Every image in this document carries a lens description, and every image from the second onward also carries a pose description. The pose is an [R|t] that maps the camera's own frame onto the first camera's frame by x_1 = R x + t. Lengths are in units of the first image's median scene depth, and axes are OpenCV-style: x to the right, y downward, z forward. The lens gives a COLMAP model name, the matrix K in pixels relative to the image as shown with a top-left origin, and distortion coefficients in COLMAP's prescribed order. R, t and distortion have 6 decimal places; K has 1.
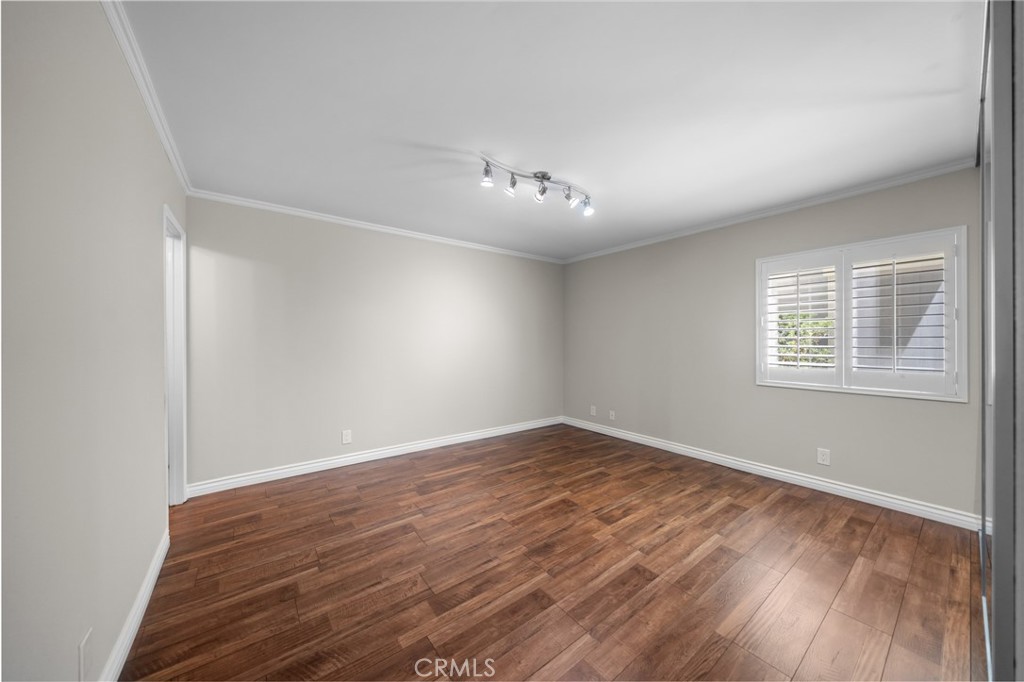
lens RADIAL K [[351.5, 0, 508.8], [0, 351.5, 345.1], [0, 0, 1]] dist [0.006877, 0.000267]
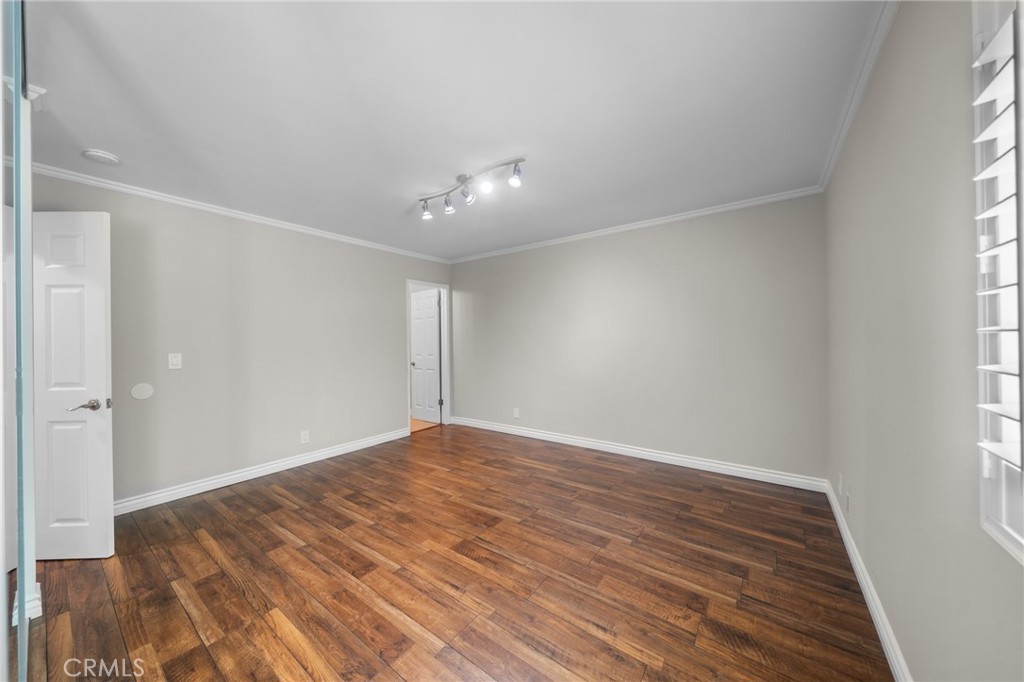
lens RADIAL K [[351.5, 0, 505.7], [0, 351.5, 347.0], [0, 0, 1]] dist [0.006877, 0.000267]
pose [[0.272893, 0.015370, -0.961922, 0.936697], [0.002946, 0.999854, 0.016812, -0.012604], [0.962040, -0.007421, 0.272808, 0.711650]]
